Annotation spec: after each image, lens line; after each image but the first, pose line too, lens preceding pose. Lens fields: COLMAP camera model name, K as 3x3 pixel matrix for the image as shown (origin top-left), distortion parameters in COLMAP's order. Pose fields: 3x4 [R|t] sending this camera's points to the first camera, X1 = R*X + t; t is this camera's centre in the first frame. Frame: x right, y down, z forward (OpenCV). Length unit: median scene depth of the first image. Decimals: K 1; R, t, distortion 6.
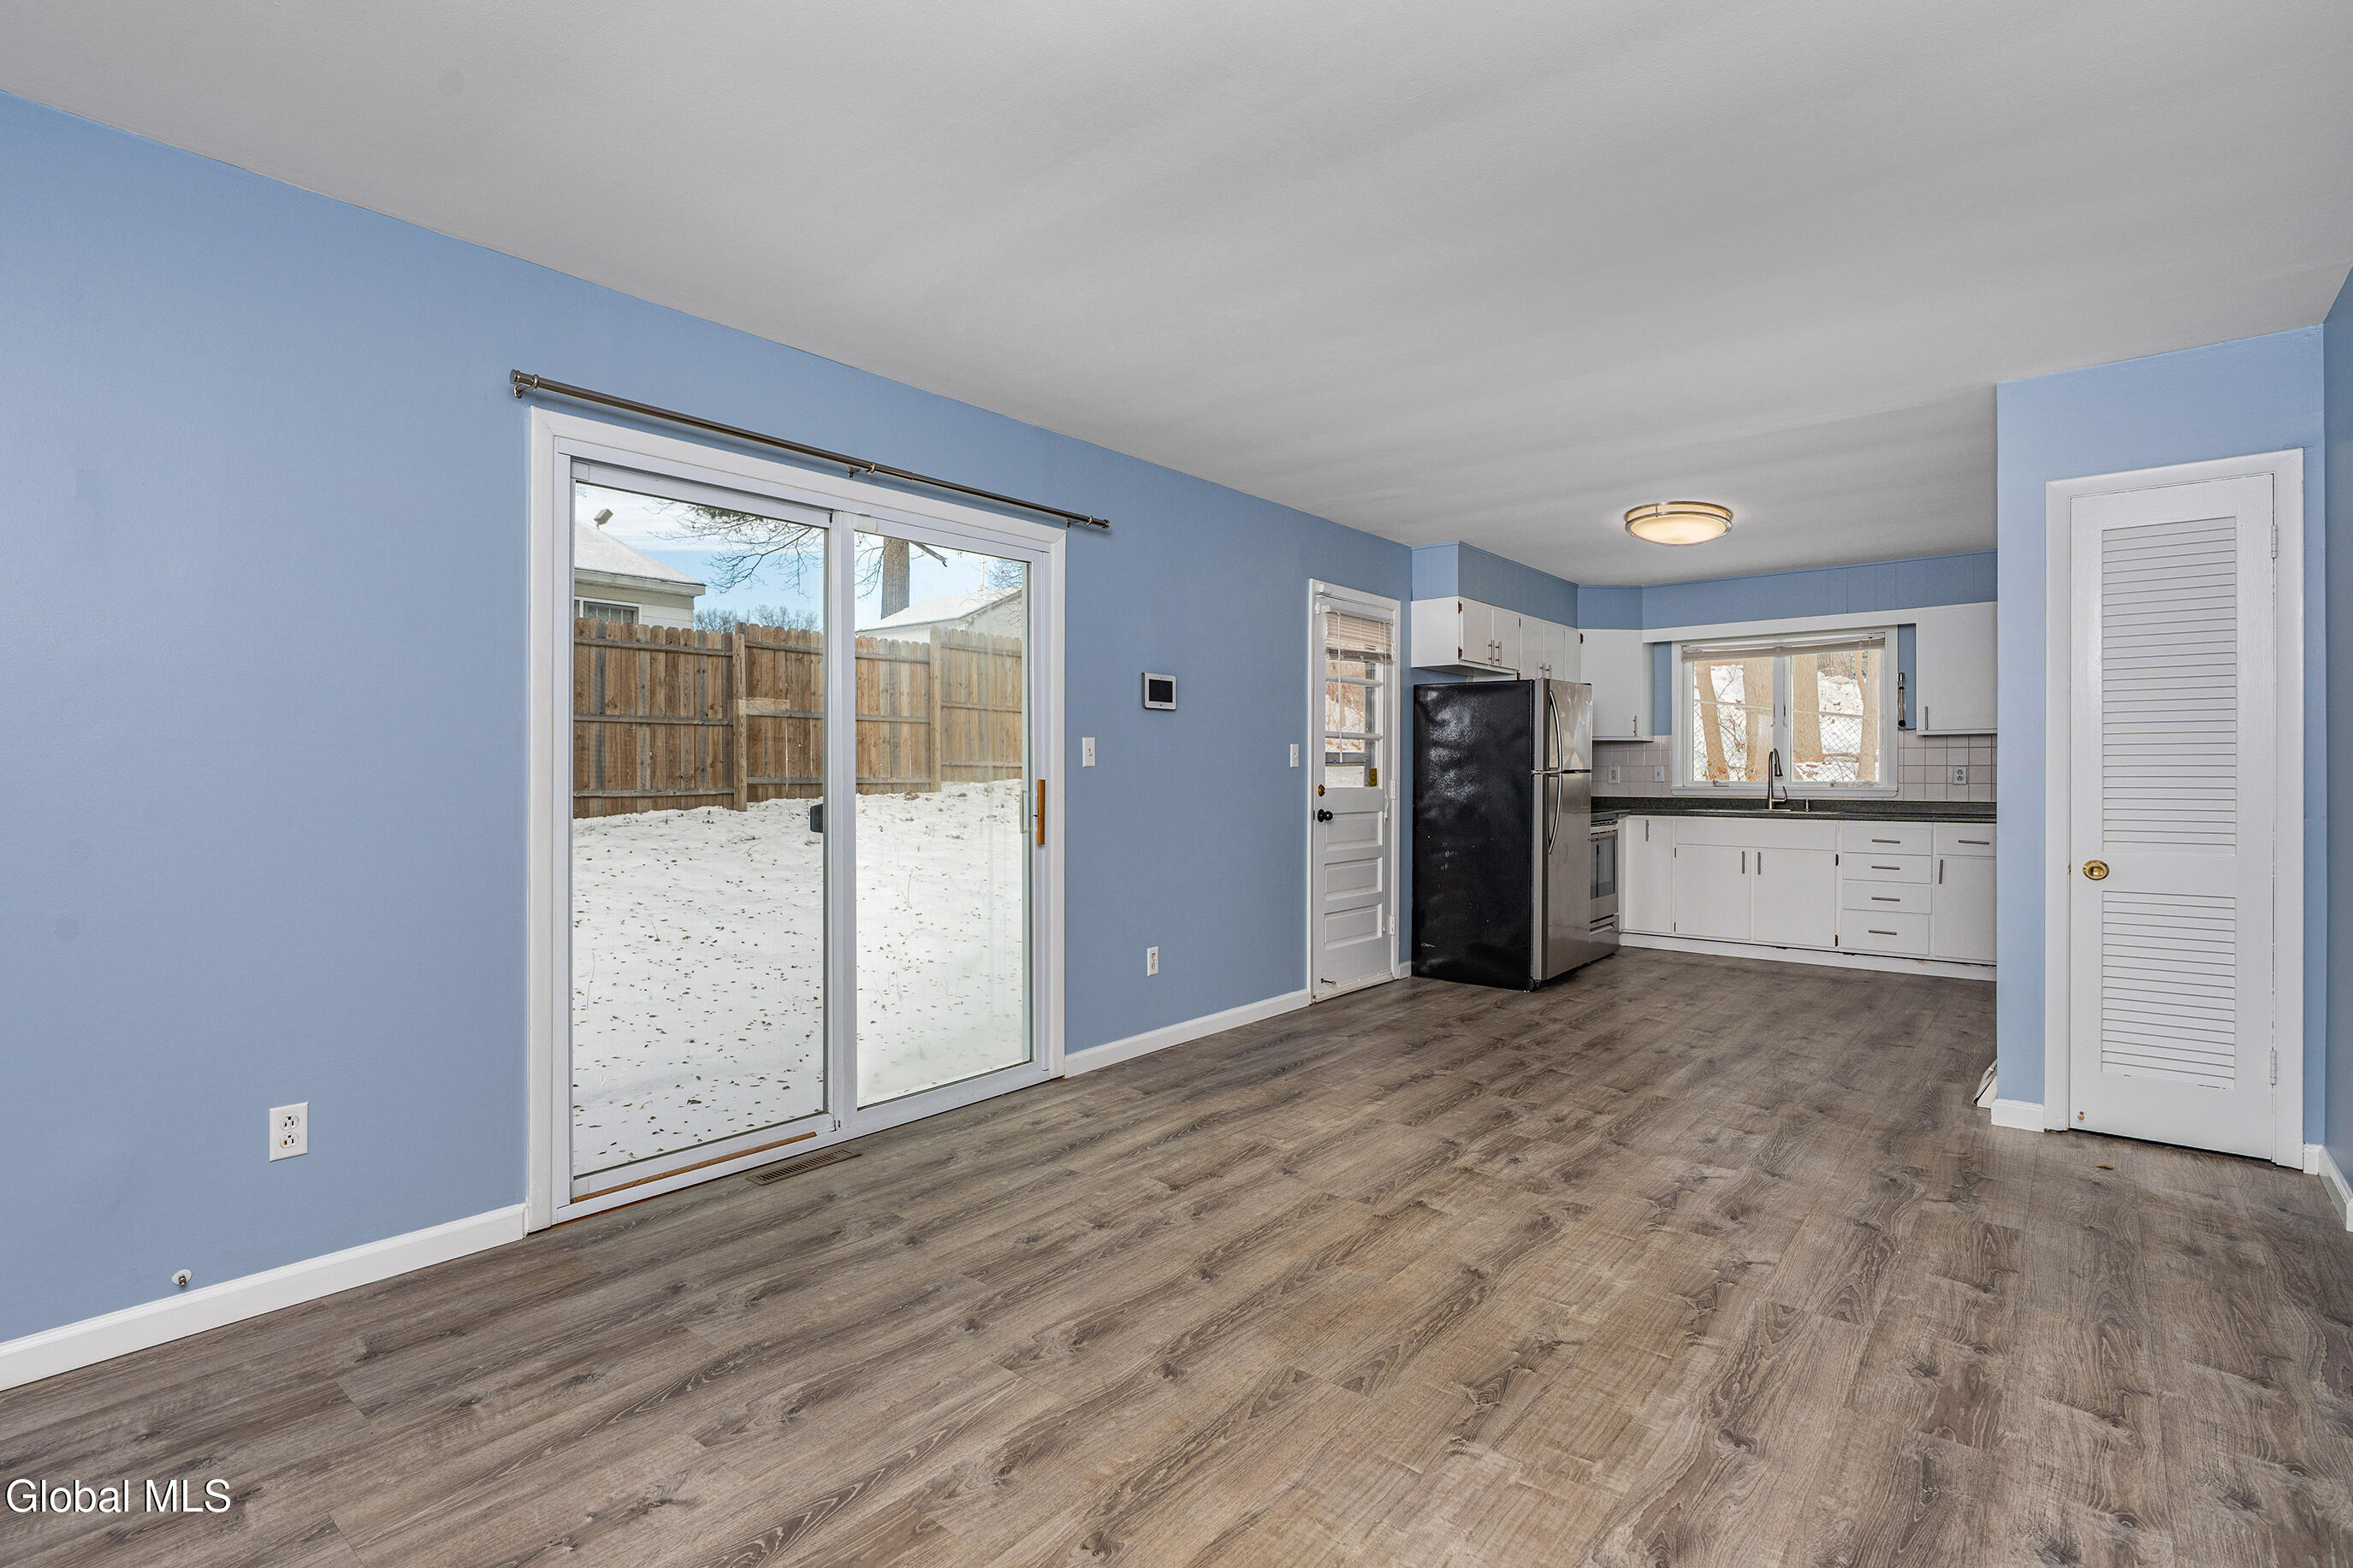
lens RADIAL K [[1153.3, 0, 1139.2], [0, 1153.3, 800.9], [0, 0, 1]] dist [-0.012533, 0.004861]
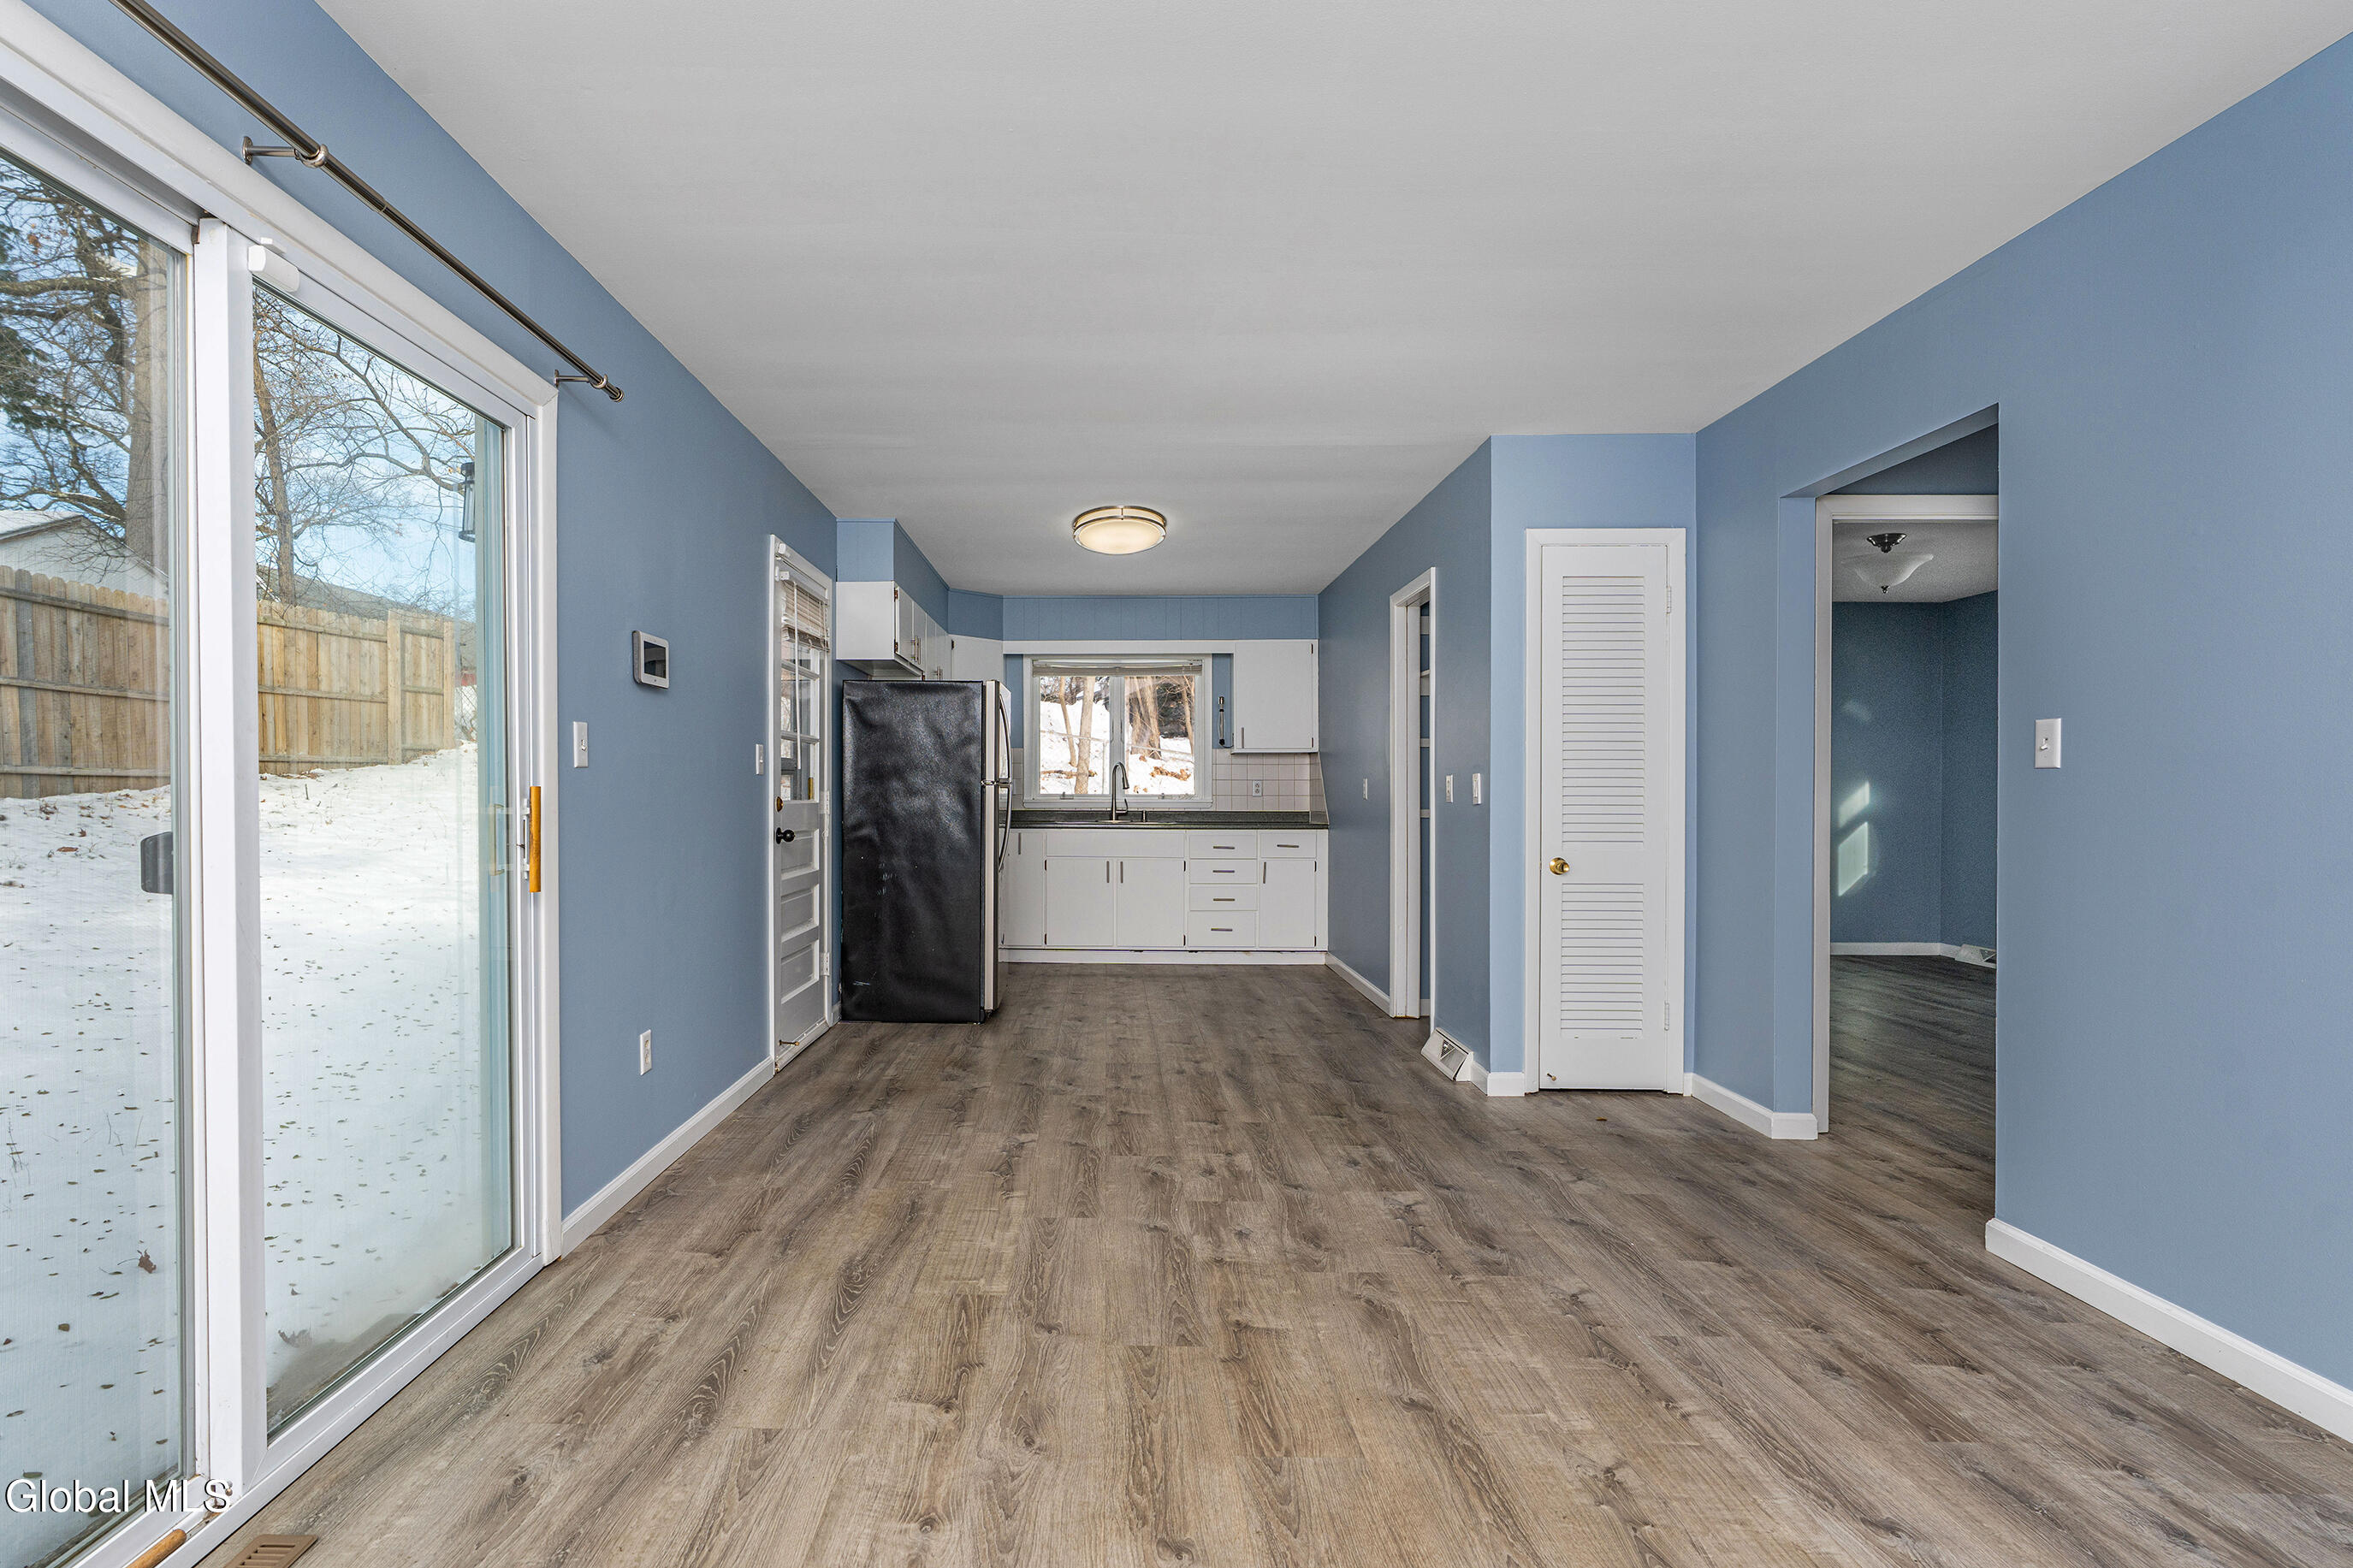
lens RADIAL K [[1153.3, 0, 1093.9], [0, 1153.3, 815.9], [0, 0, 1]] dist [-0.012533, 0.004861]
pose [[0.773564, -0.011825, 0.633608, -0.283101], [0.012612, 0.999915, 0.003264, -0.001110], [-0.633593, 0.005466, 0.773648, 0.393687]]
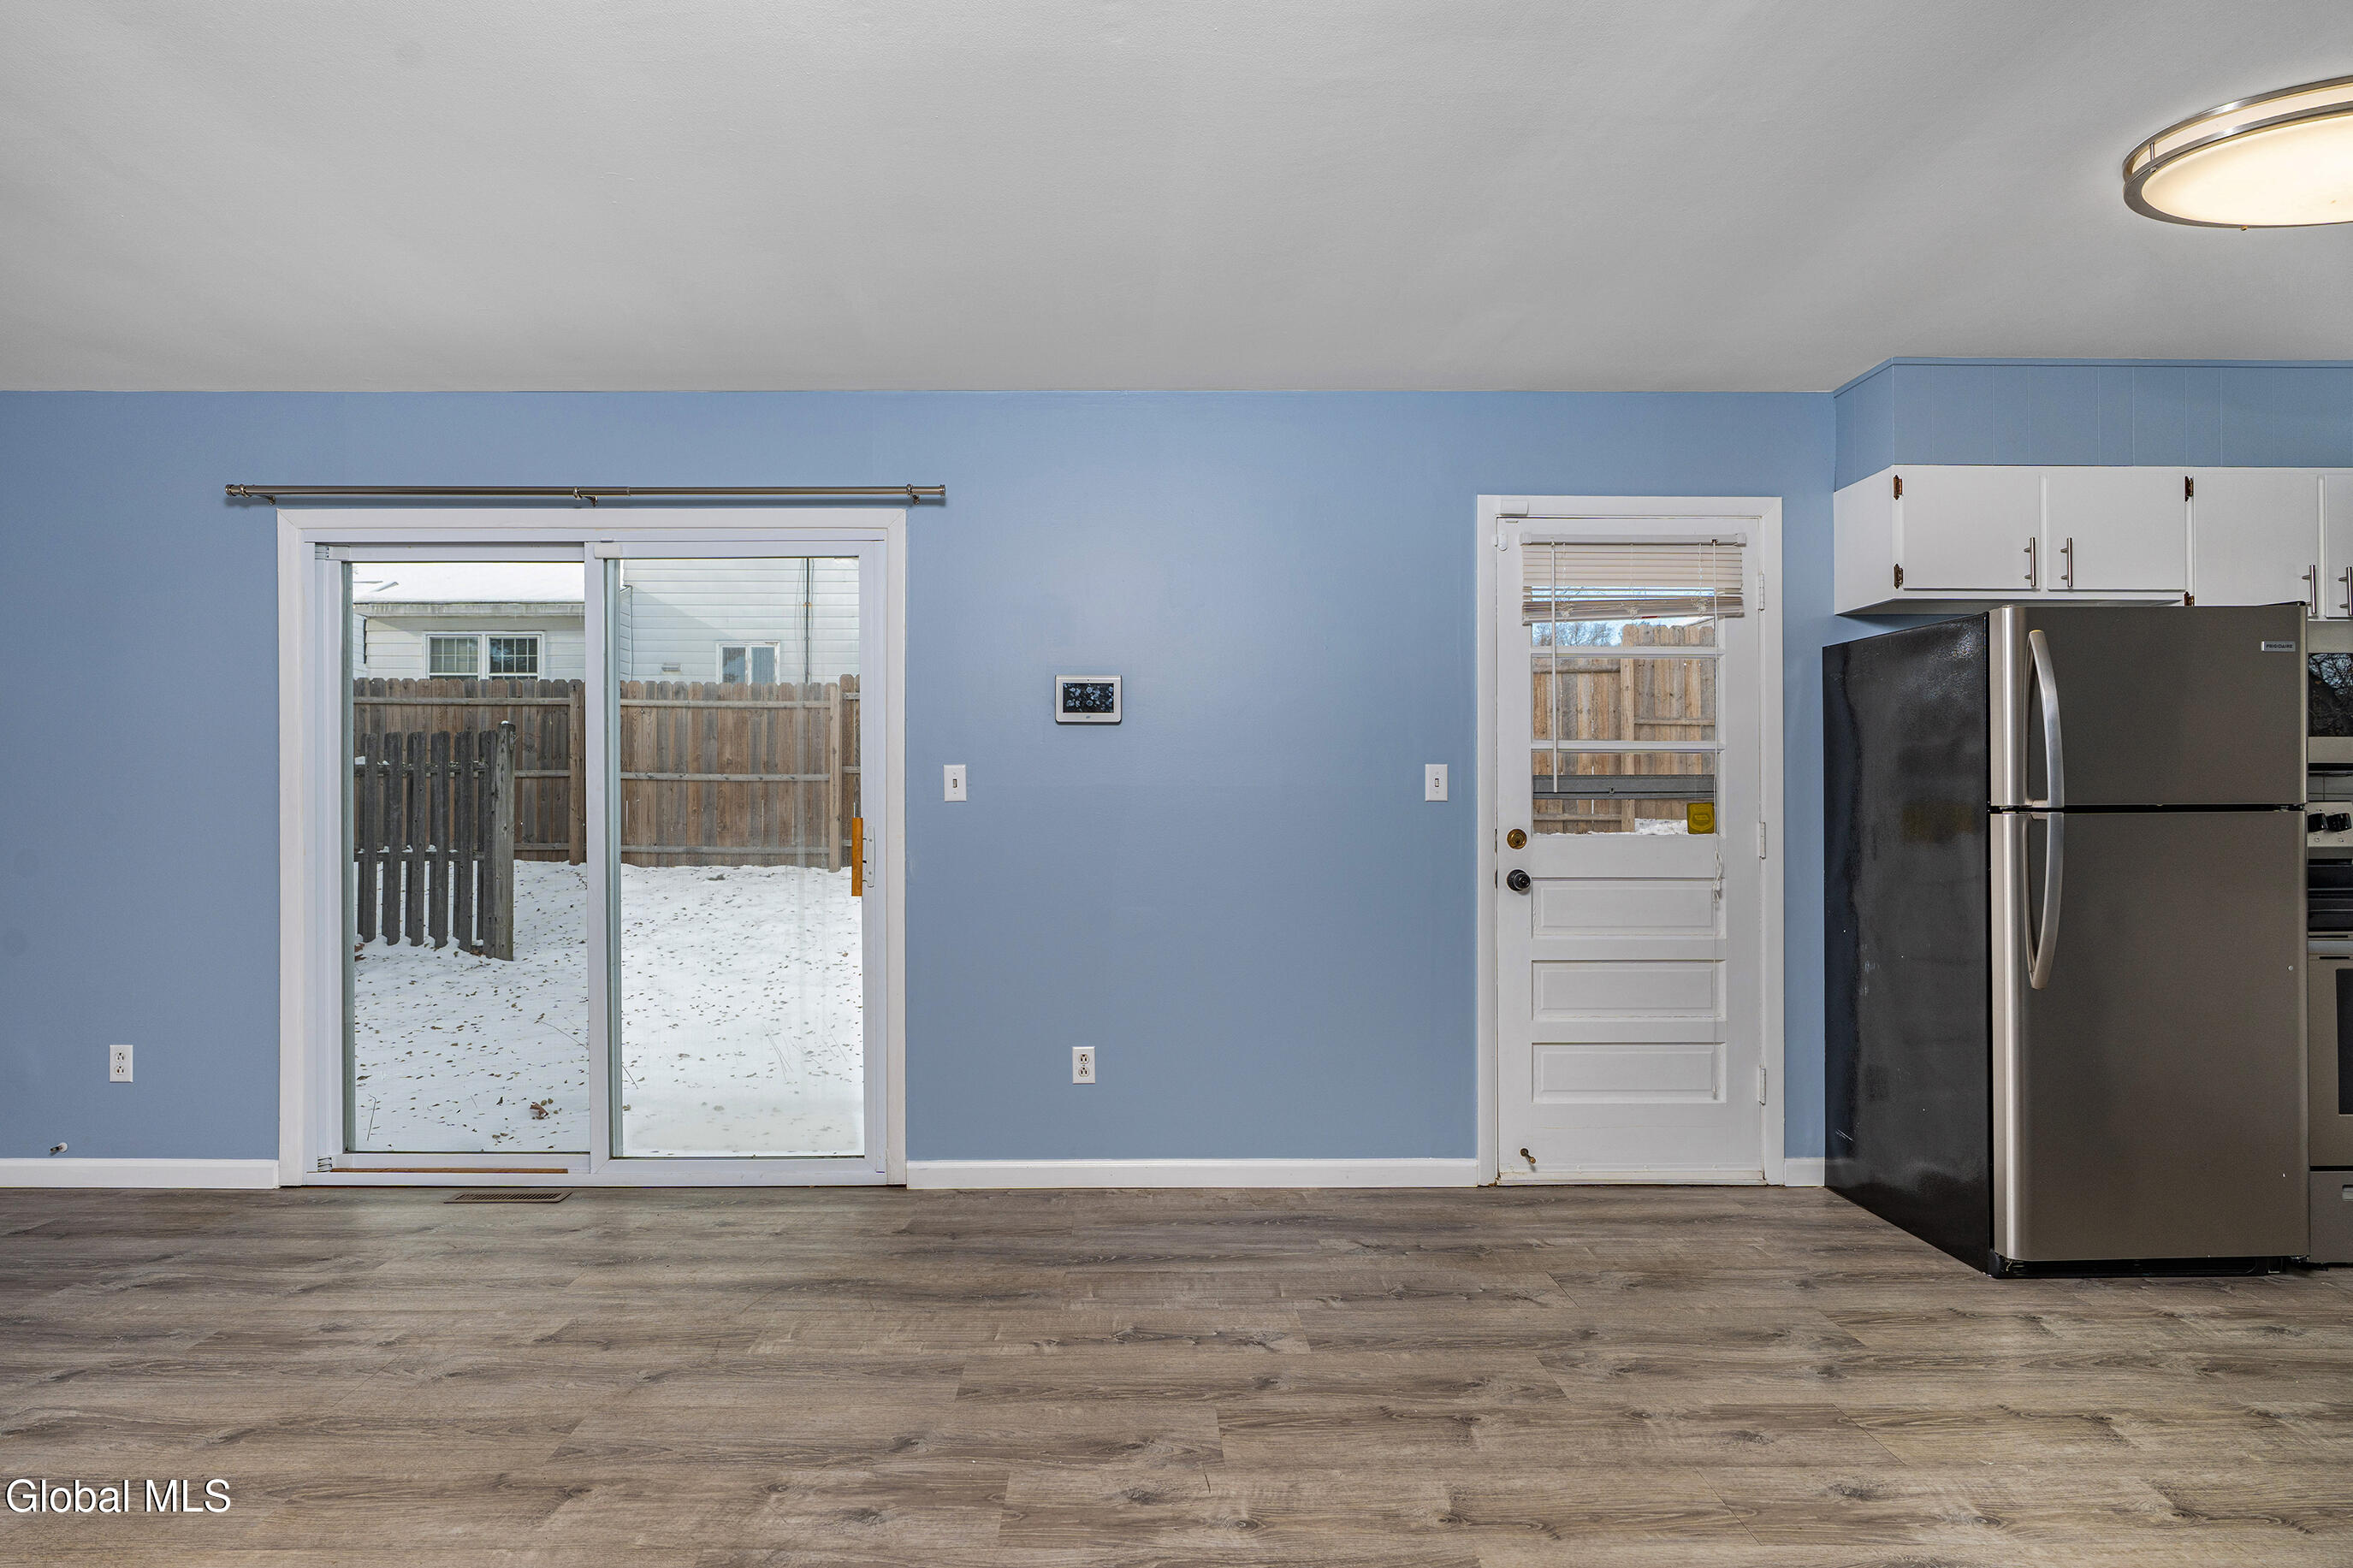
lens RADIAL K [[1197.5, 0, 1135.1], [0, 1197.5, 819.1], [0, 0, 1]] dist [-0.010672, 0.004597]
pose [[0.642490, 0.008404, -0.766248, 0.814600], [-0.019204, 0.999802, -0.005137, -0.019384], [0.766053, 0.018015, 0.642525, 0.699887]]
